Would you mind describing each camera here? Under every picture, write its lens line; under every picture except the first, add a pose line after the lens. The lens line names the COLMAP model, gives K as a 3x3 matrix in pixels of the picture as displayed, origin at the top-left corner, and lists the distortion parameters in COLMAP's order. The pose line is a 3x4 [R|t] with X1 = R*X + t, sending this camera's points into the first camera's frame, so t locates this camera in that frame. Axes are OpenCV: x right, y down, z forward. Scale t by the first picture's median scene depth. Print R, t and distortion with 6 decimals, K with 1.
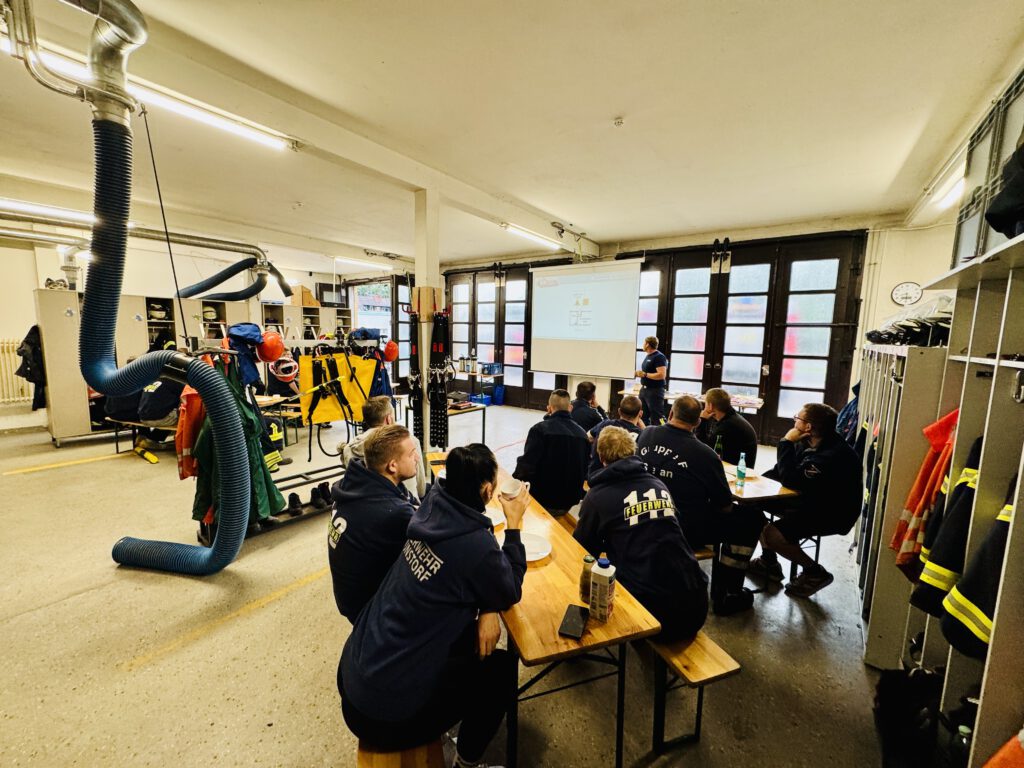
lens RADIAL K [[408.9, 0, 507.4], [0, 408.9, 382.1], [0, 0, 1]] dist [-0.001284, -0.000453]
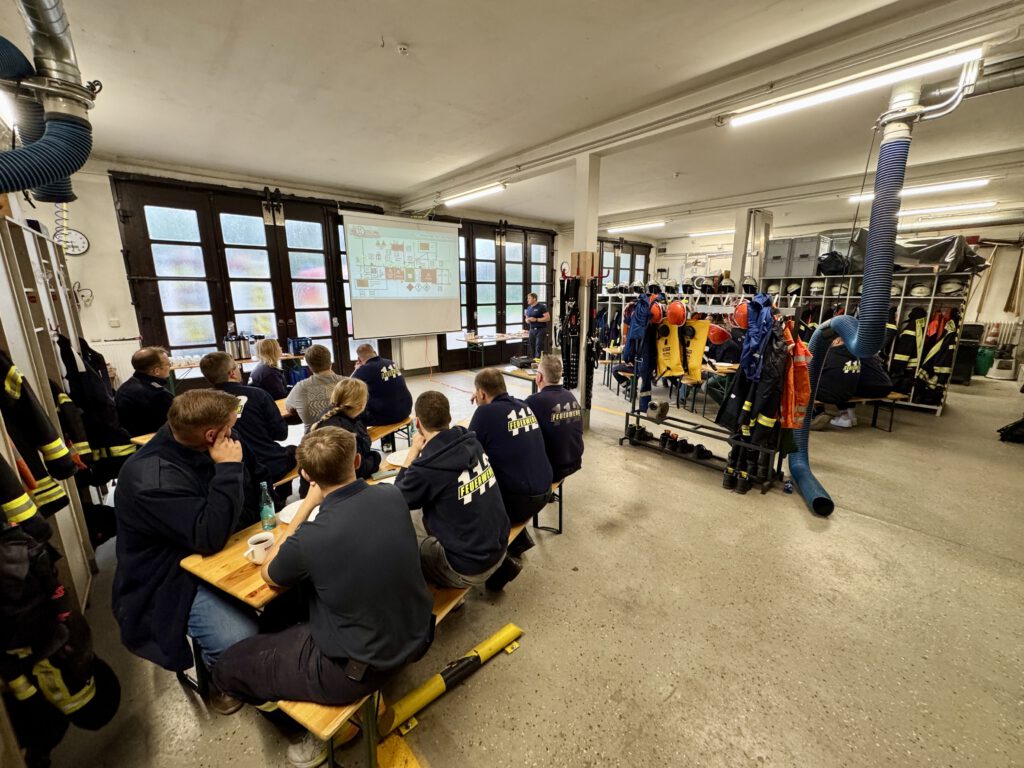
lens RADIAL K [[408.9, 0, 507.4], [0, 408.9, 382.1], [0, 0, 1]] dist [-0.001284, -0.000453]
pose [[0.218470, -0.233360, 0.947531, -0.625833], [0.126562, 0.969561, 0.209605, -0.072482], [-0.967602, 0.074129, 0.241354, 0.469630]]
